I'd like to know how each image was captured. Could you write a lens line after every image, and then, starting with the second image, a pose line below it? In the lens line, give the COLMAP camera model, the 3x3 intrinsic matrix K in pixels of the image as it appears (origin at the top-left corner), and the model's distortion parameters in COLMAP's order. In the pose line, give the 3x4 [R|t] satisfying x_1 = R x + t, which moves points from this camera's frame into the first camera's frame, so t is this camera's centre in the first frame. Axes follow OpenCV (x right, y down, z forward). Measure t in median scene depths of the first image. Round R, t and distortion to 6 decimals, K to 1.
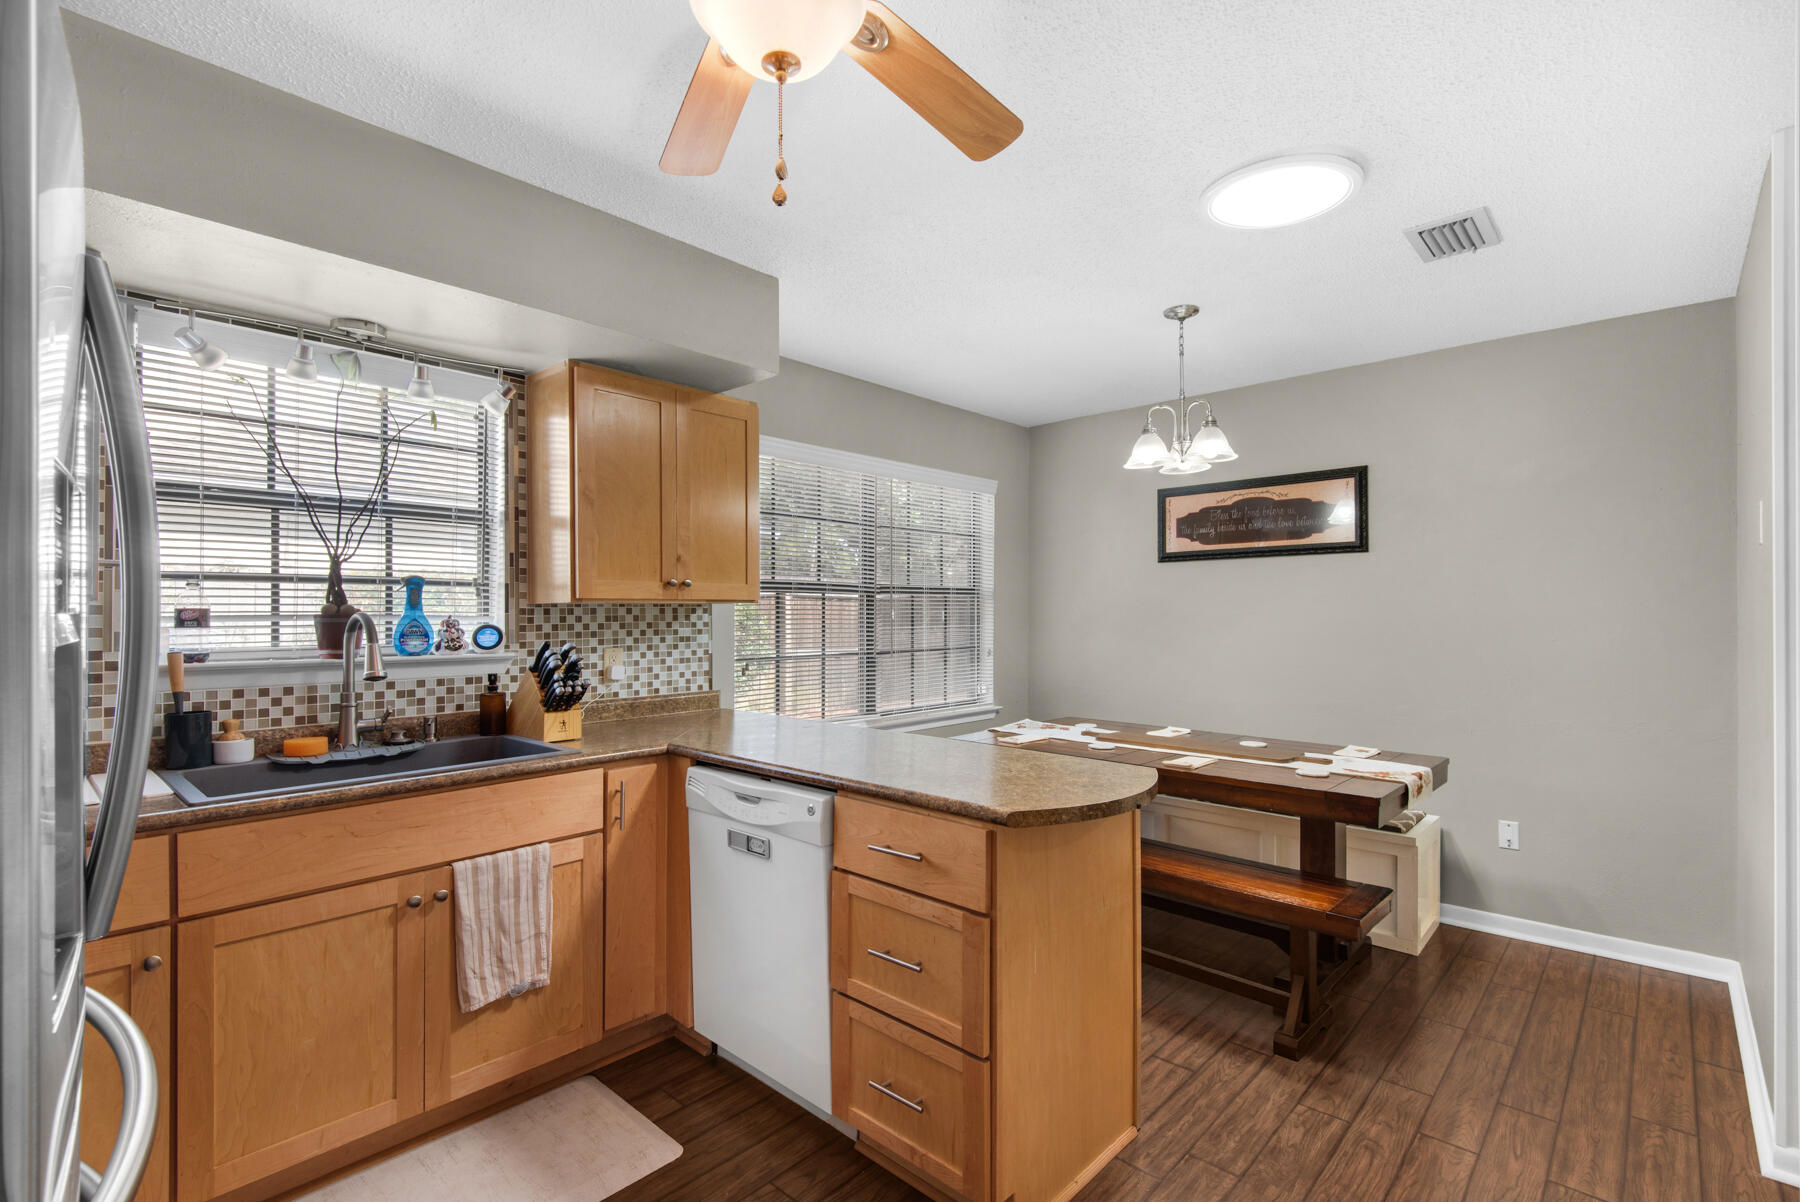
lens RADIAL K [[816.0, 0, 896.9], [0, 816.0, 619.3], [0, 0, 1]] dist [0.000260, 0.000000]
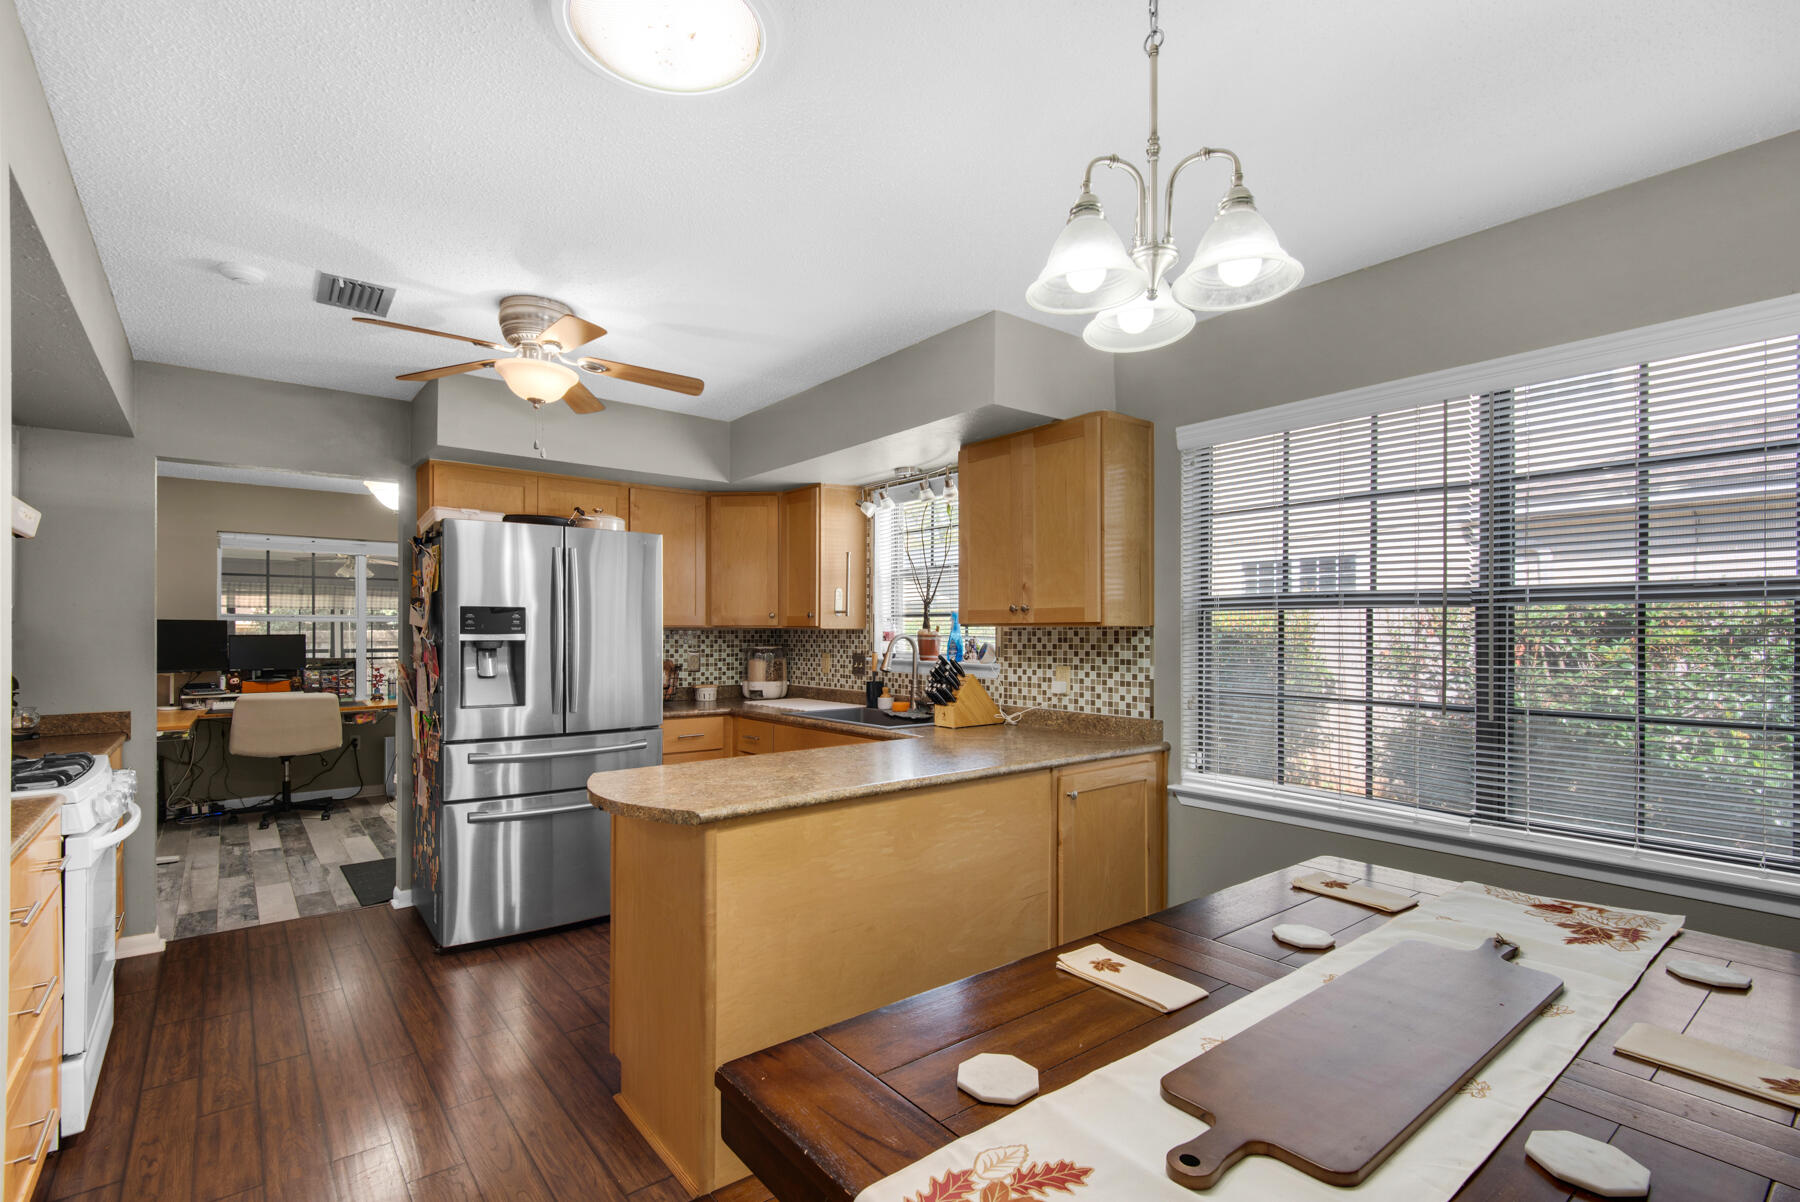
lens RADIAL K [[816.0, 0, 896.9], [0, 816.0, 619.3], [0, 0, 1]] dist [0.000260, 0.000000]
pose [[-0.148820, -0.009014, -0.988823, 0.777746], [-0.006325, 0.999947, -0.008164, -0.018233], [0.988844, 0.005039, -0.148869, 0.899423]]
